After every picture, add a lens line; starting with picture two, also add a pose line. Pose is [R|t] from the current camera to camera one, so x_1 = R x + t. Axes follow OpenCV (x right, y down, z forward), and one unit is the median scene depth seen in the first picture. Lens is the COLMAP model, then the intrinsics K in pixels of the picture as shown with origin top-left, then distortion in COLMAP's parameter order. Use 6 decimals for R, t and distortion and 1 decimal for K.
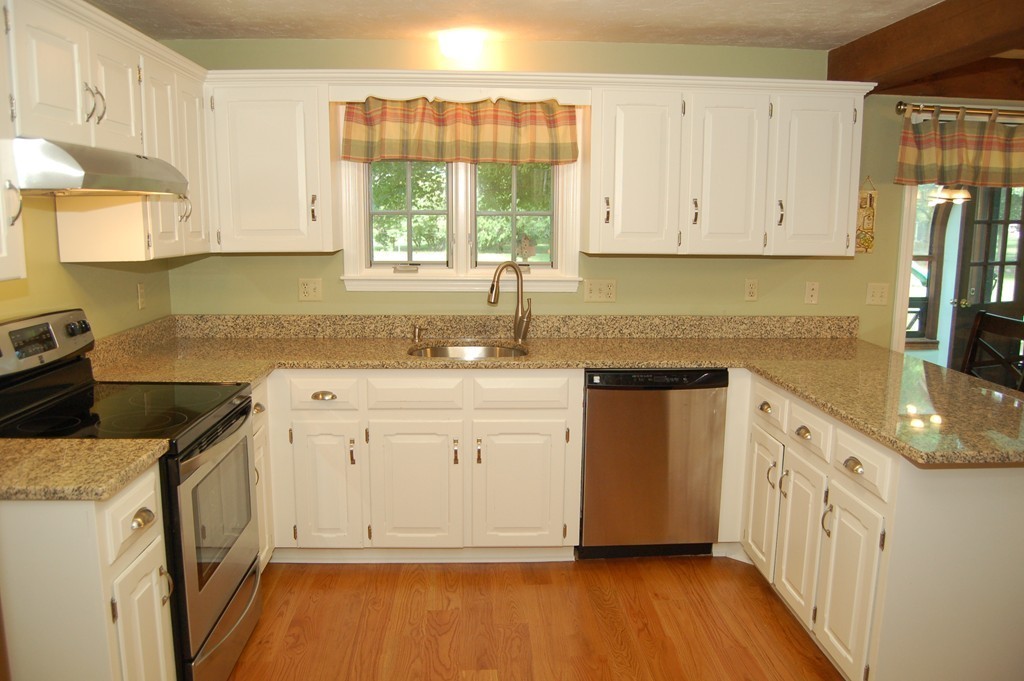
lens RADIAL K [[800.4, 0, 507.4], [0, 800.4, 359.2], [0, 0, 1]] dist [-0.094941, 0.036953]
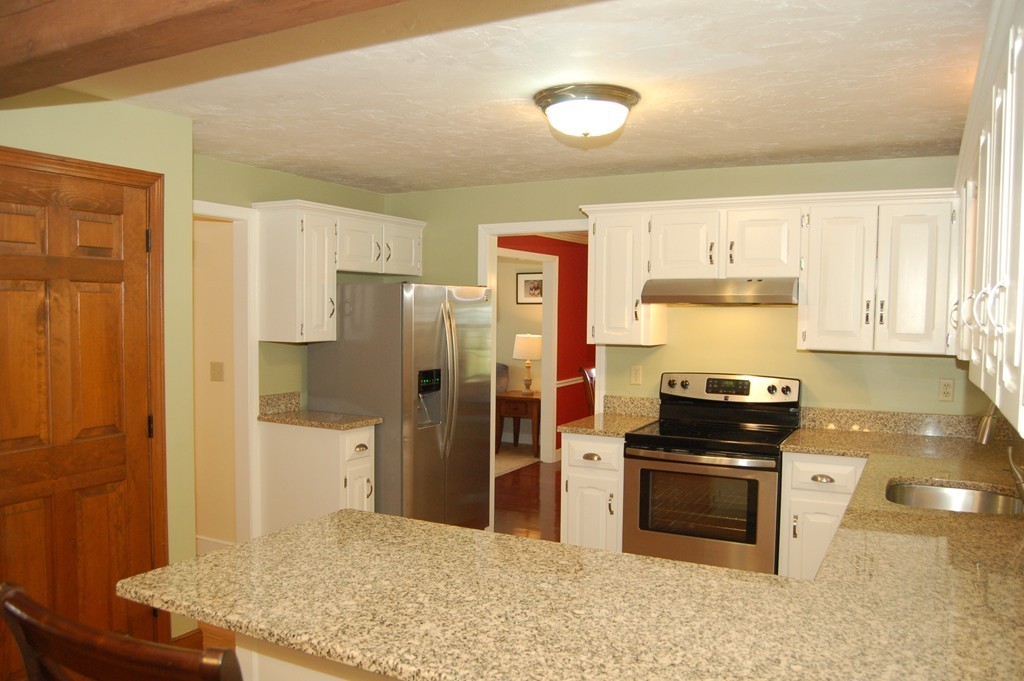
lens RADIAL K [[800.4, 0, 507.4], [0, 800.4, 359.2], [0, 0, 1]] dist [-0.094941, 0.036953]
pose [[-0.511239, 0.034508, -0.858745, 0.775405], [-0.170816, 0.975179, 0.140879, -0.164339], [0.842292, 0.218710, -0.492655, 0.952368]]
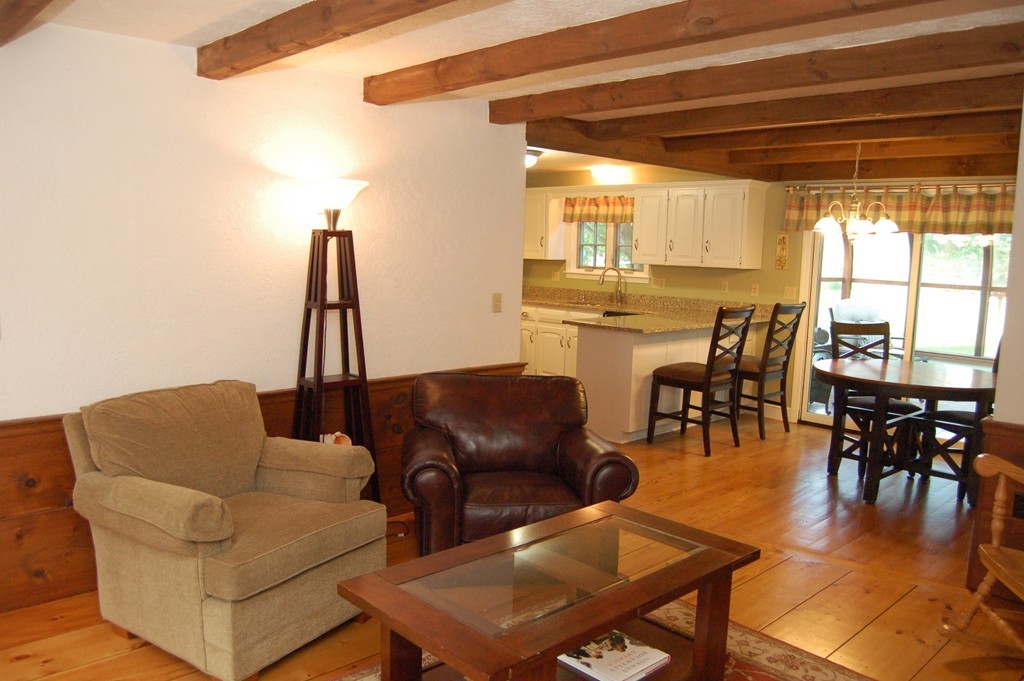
lens RADIAL K [[800.4, 0, 507.4], [0, 800.4, 359.2], [0, 0, 1]] dist [-0.094941, 0.036953]
pose [[0.652723, 0.115460, -0.748746, 1.505686], [-0.155604, 0.987679, 0.016655, 0.140332], [0.741444, 0.105637, 0.662647, -0.663060]]
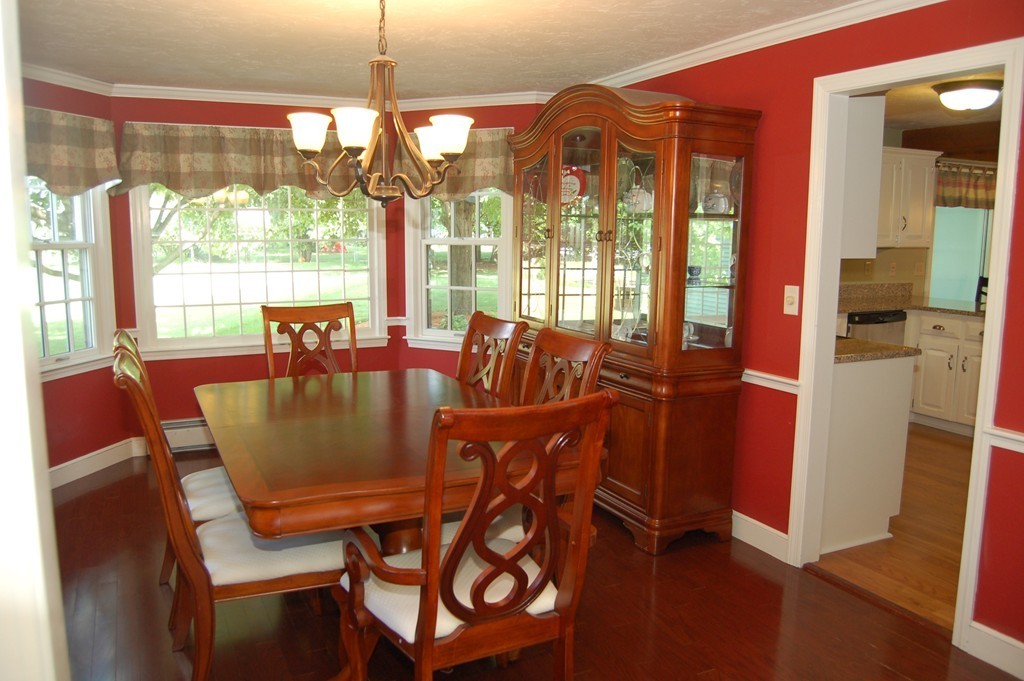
lens RADIAL K [[800.4, 0, 507.4], [0, 800.4, 359.2], [0, 0, 1]] dist [-0.094941, 0.036953]
pose [[0.921896, -0.067775, 0.381464, -1.122756], [0.072455, 0.997370, 0.002101, 0.048962], [-0.380603, 0.025702, 0.924381, -0.264796]]
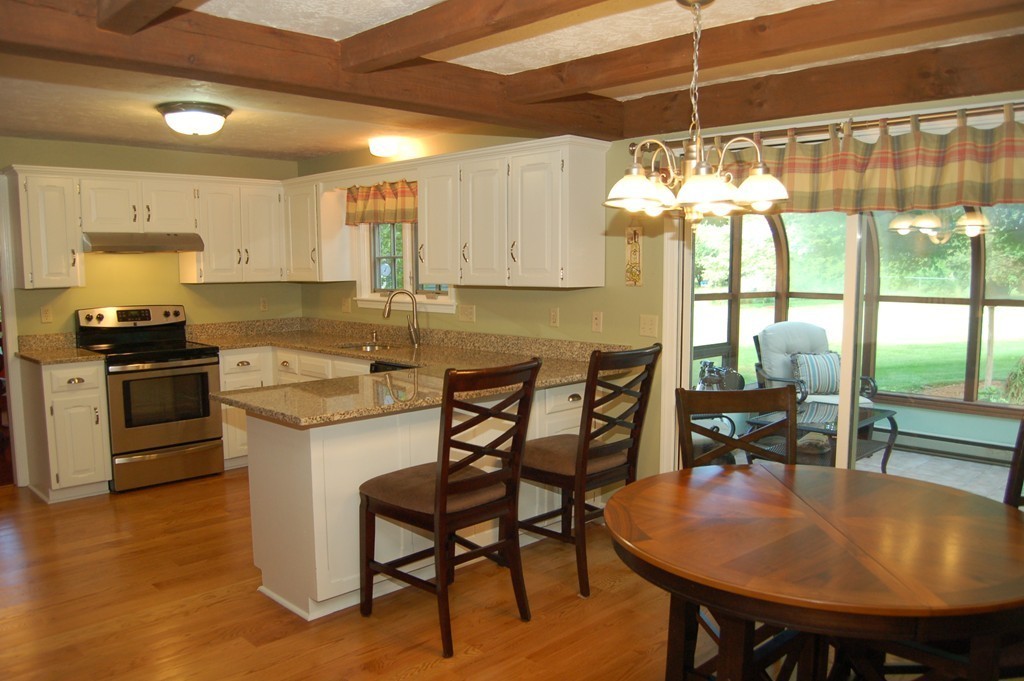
lens RADIAL K [[800.4, 0, 507.4], [0, 800.4, 359.2], [0, 0, 1]] dist [-0.094941, 0.036953]
pose [[0.665609, 0.078364, -0.742175, 1.220783], [-0.124114, 0.992246, -0.006541, -0.010198], [0.735908, 0.096468, 0.670175, 0.175910]]
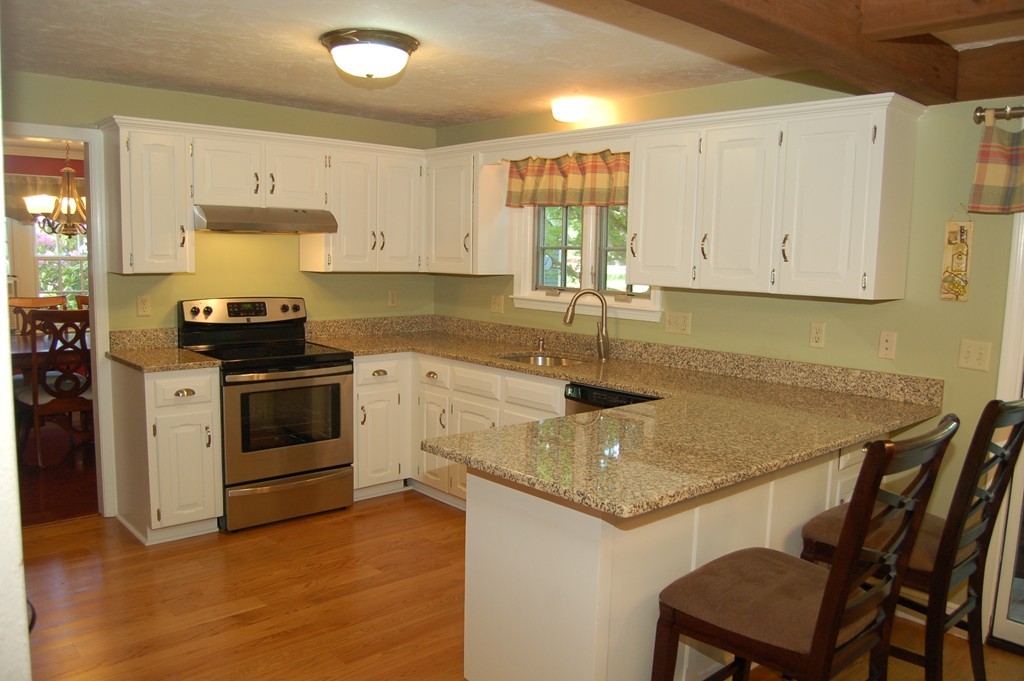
lens RADIAL K [[800.4, 0, 507.4], [0, 800.4, 359.2], [0, 0, 1]] dist [-0.094941, 0.036953]
pose [[0.630713, 0.110746, -0.768073, 0.829862], [-0.157833, 0.987383, 0.012761, -0.017455], [0.759796, 0.113179, 0.640235, 0.174898]]
